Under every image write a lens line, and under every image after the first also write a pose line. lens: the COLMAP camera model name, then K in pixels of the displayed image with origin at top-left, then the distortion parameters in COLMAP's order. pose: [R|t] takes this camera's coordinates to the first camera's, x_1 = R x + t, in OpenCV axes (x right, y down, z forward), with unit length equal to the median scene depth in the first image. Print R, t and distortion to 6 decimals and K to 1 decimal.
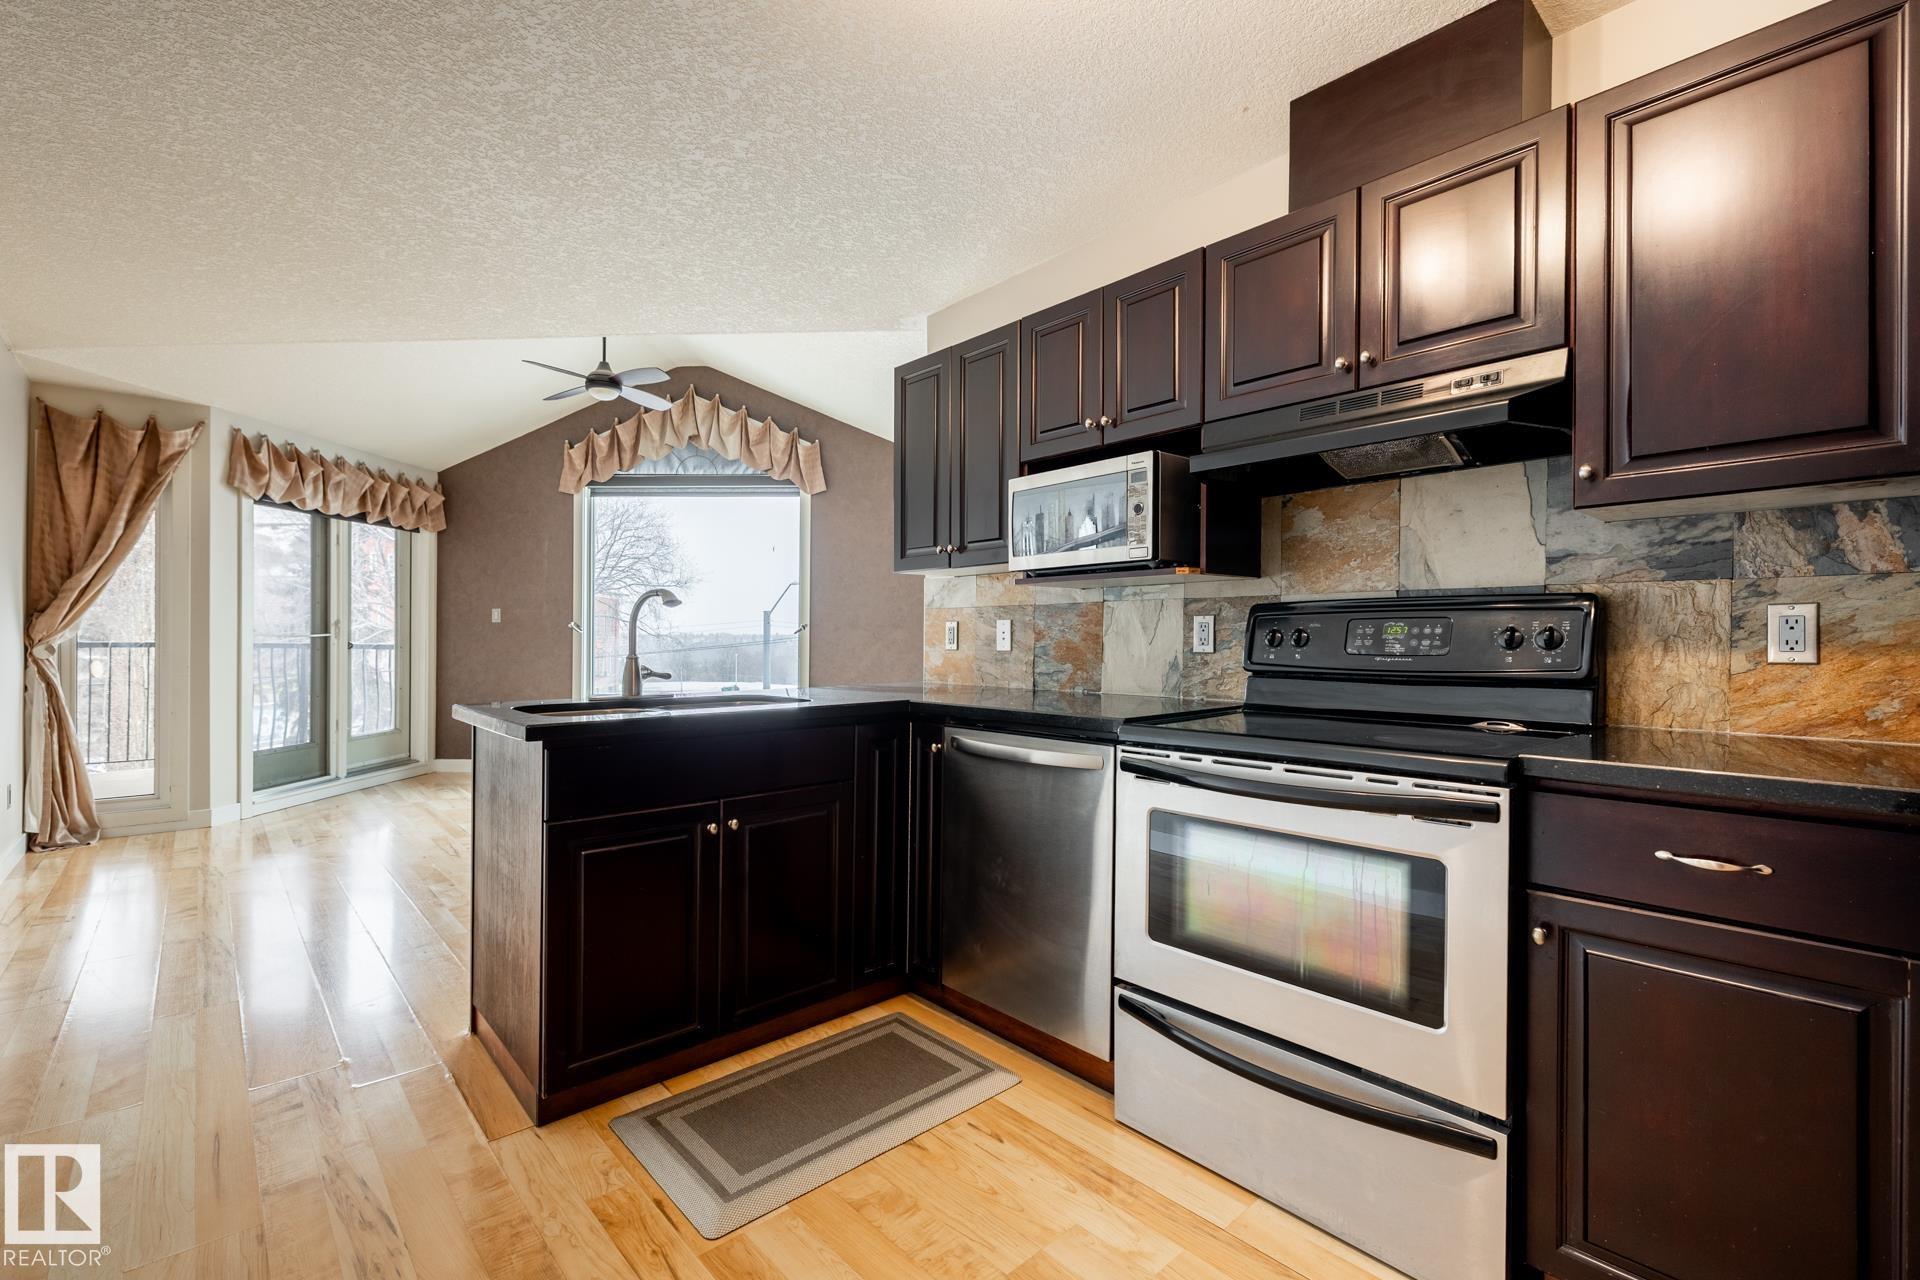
lens RADIAL K [[840.1, 0, 939.8], [0, 840.1, 635.7], [0, 0, 1]] dist [-0.001301, -0.000104]
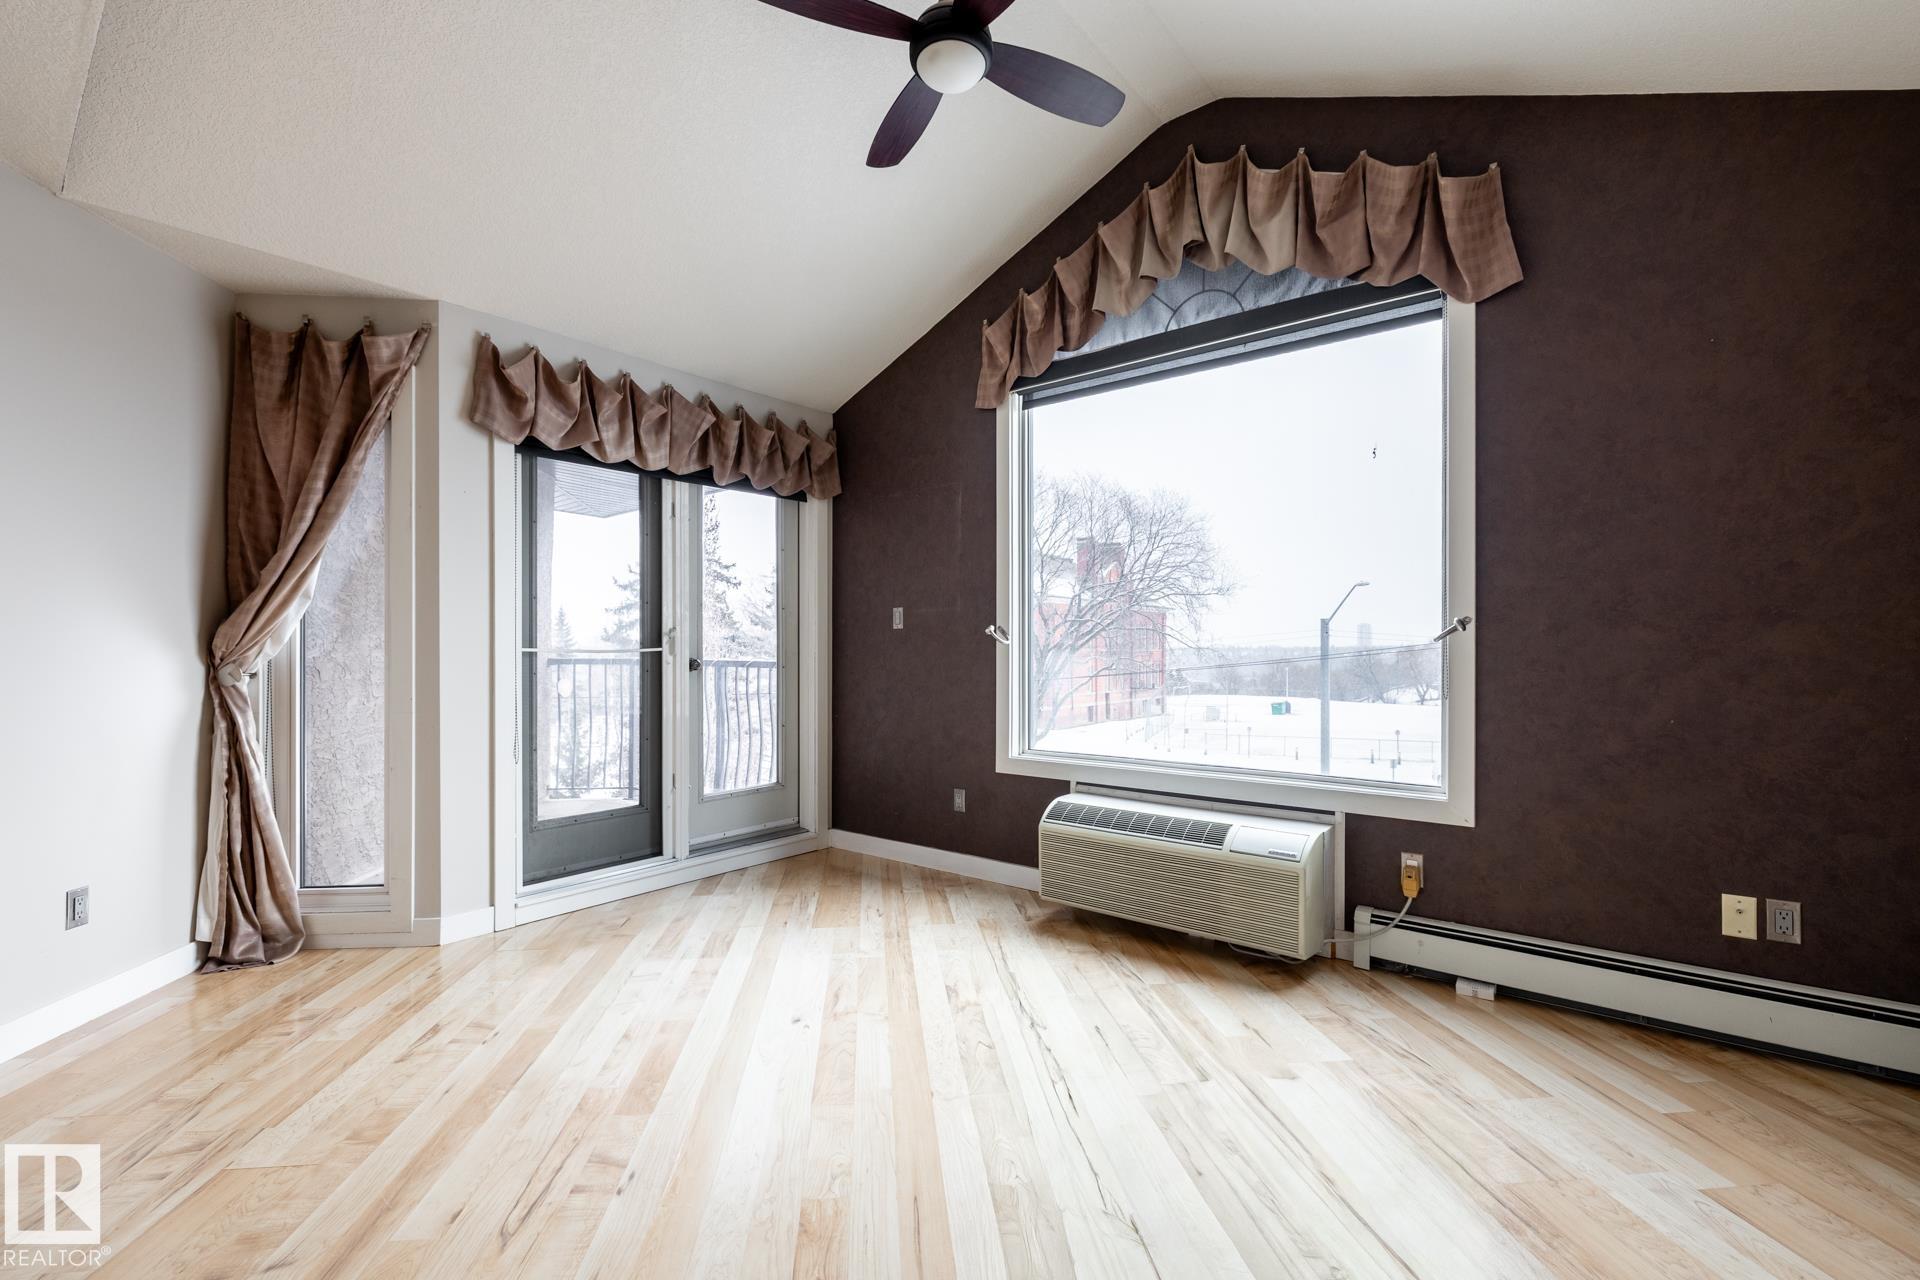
lens RADIAL K [[821.0, 0, 947.3], [0, 821.0, 643.9], [0, 0, 1]] dist [0.000913, 0.000172]
pose [[0.807996, -0.009242, -0.589116, -0.270394], [0.005791, 0.999953, -0.007743, 0.002034], [0.589160, 0.002845, 0.808012, 1.109272]]
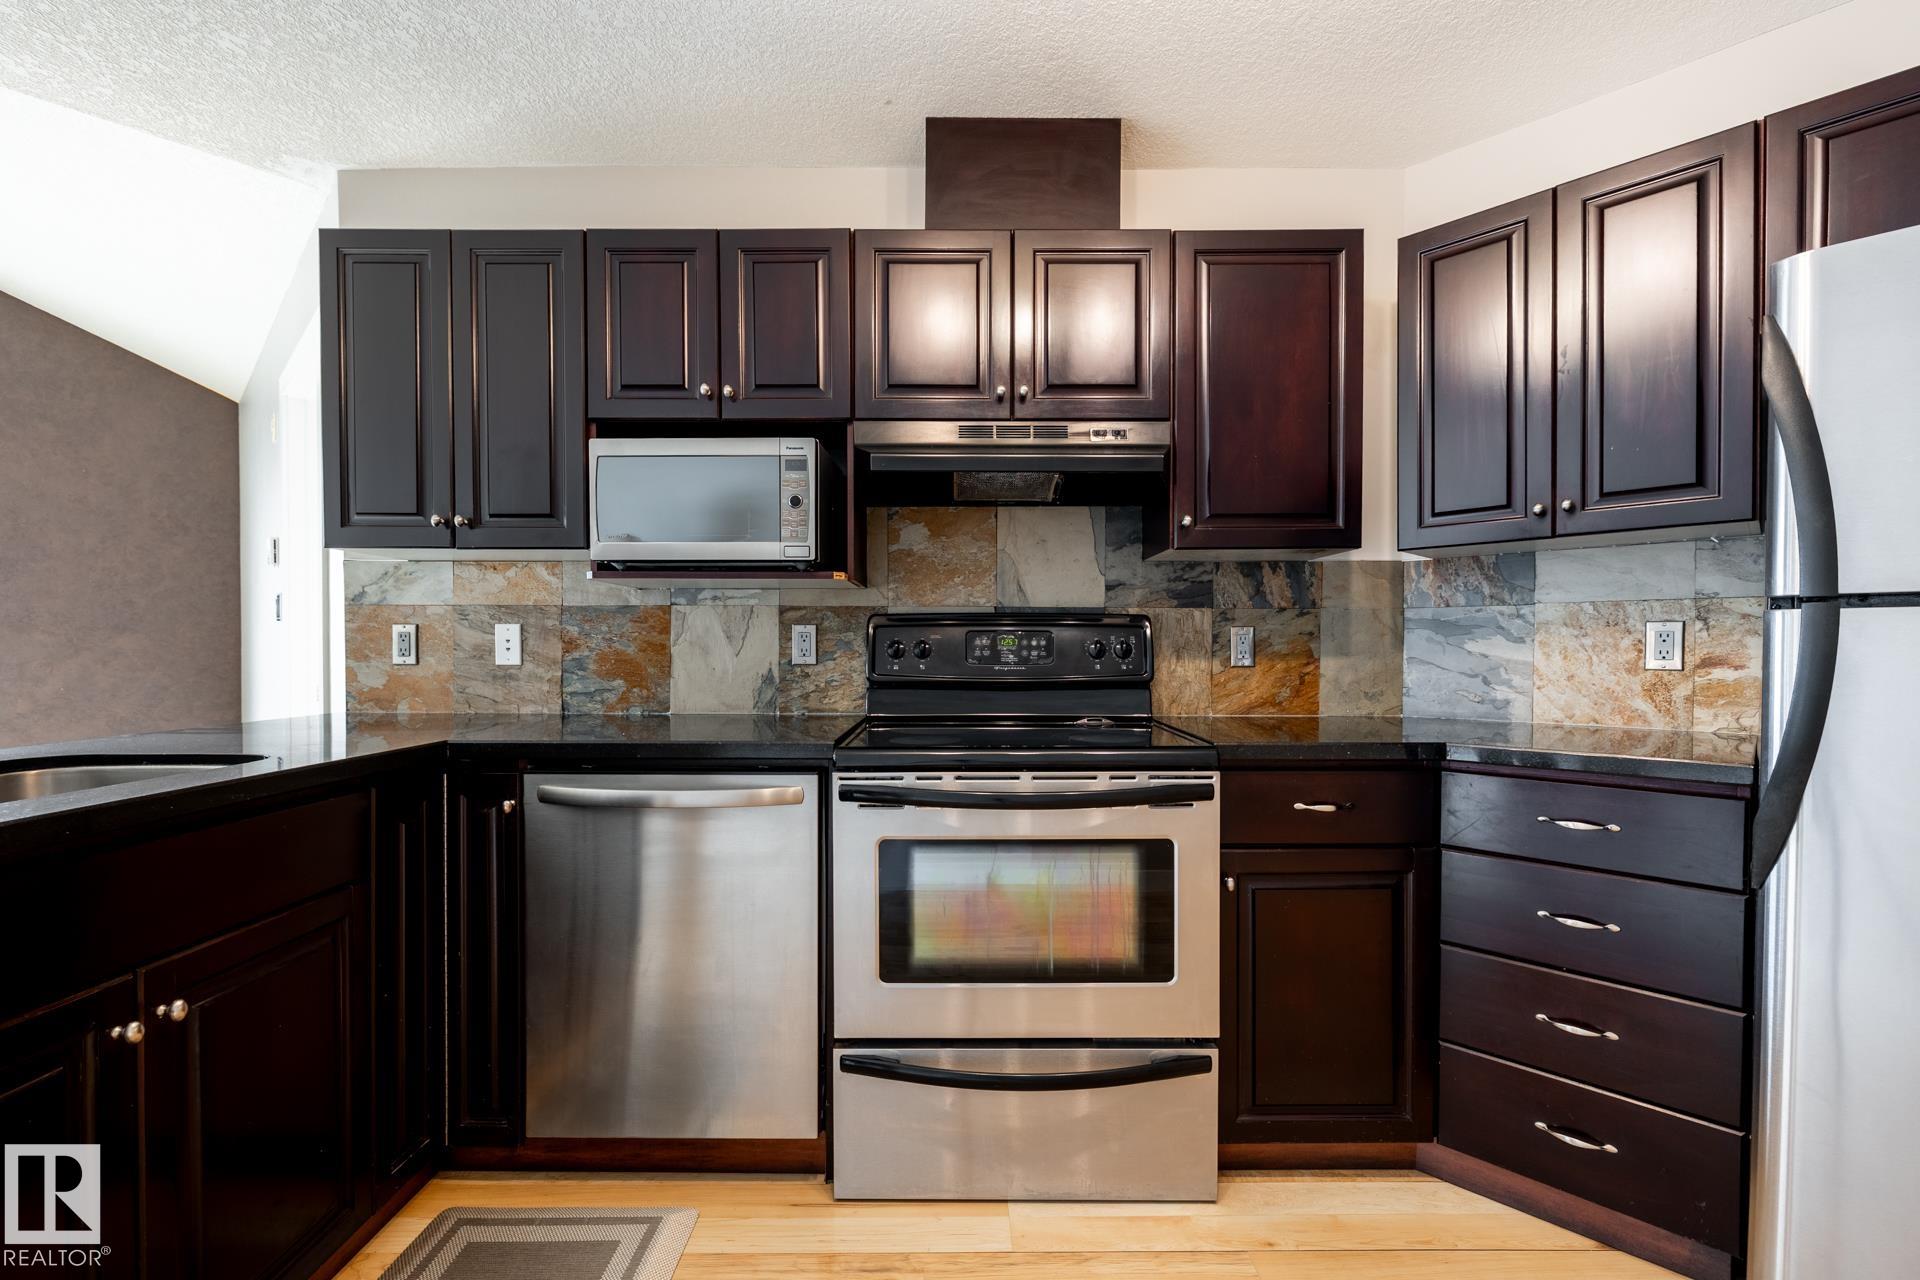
lens RADIAL K [[808.5, 0, 952.4], [0, 808.5, 665.8], [0, 0, 1]] dist [-0.002812, 0.000082]
pose [[0.657865, -0.014396, 0.752999, -0.206493], [-0.003893, 0.999739, 0.022514, 0.000723], [-0.753126, -0.017743, 0.657637, 0.223990]]
